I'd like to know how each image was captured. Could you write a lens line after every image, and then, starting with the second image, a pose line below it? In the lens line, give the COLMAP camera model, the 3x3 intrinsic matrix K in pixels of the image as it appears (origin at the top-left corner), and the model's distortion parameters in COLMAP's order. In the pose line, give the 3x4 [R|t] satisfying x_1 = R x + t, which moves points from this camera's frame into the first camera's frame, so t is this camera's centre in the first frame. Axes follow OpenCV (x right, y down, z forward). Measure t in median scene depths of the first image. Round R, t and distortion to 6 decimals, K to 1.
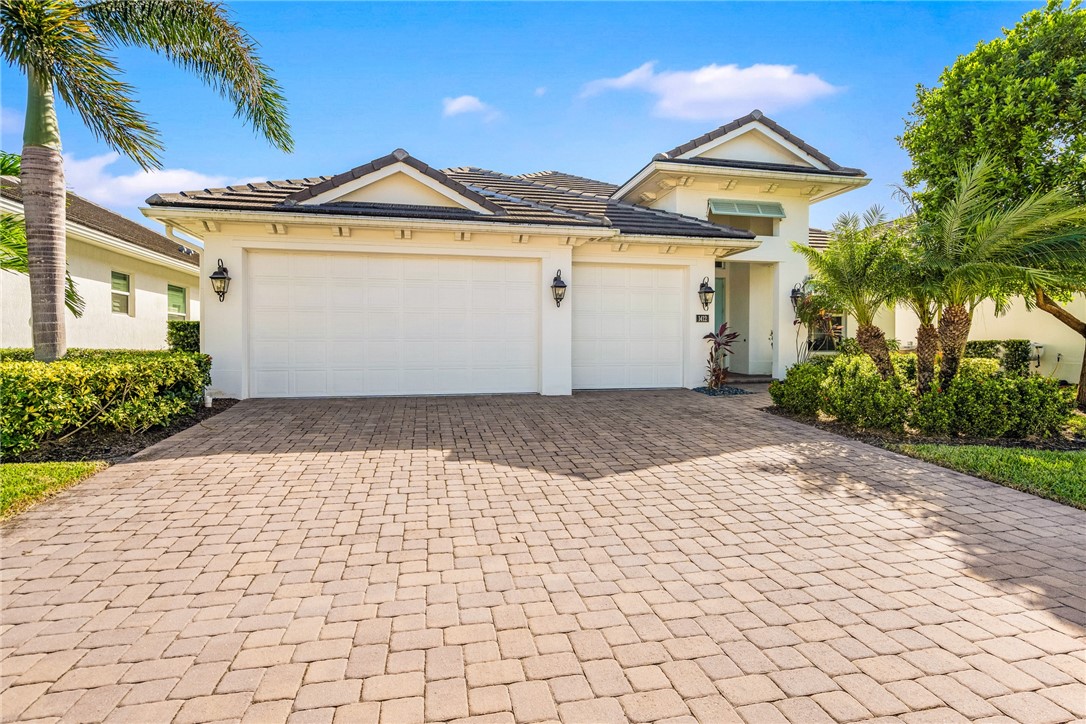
lens RADIAL K [[552.0, 0, 543.0], [0, 552.0, 362.0], [0, 0, 1]] dist [0.002692, 0.000579]
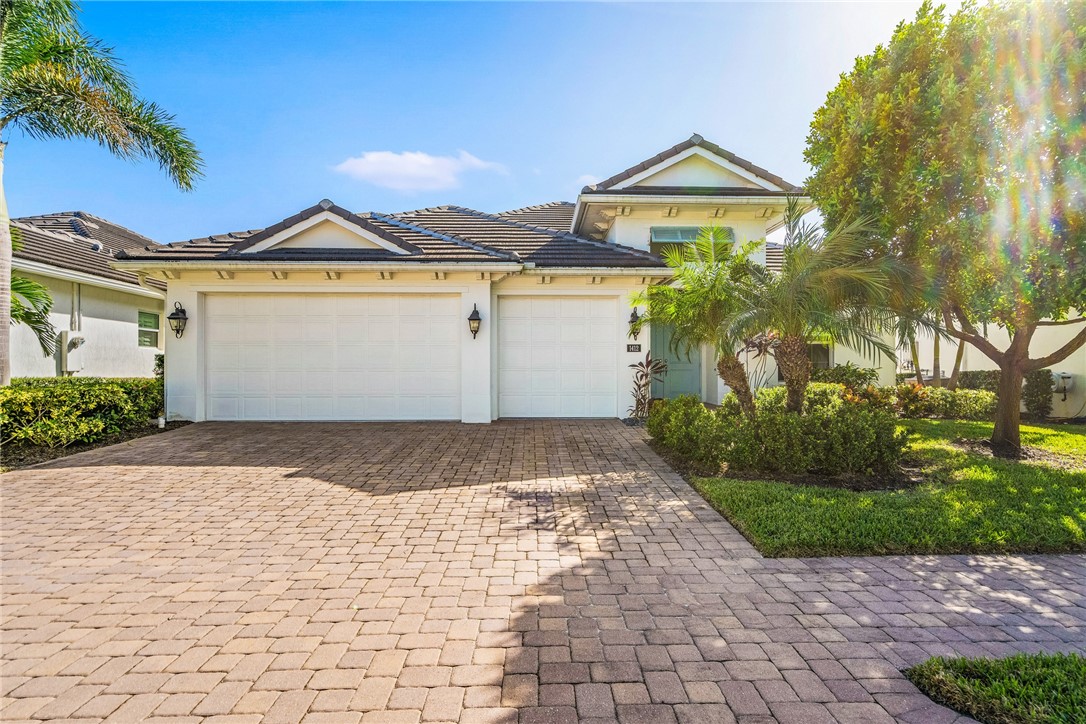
lens RADIAL K [[561.7, 0, 544.0], [0, 561.7, 384.2], [0, 0, 1]] dist [0.002516, 0.001162]
pose [[0.982362, 0.004471, -0.186936, 0.373223], [-0.006160, 0.999945, -0.008455, -0.005489], [0.186888, 0.009458, 0.982336, -0.028265]]
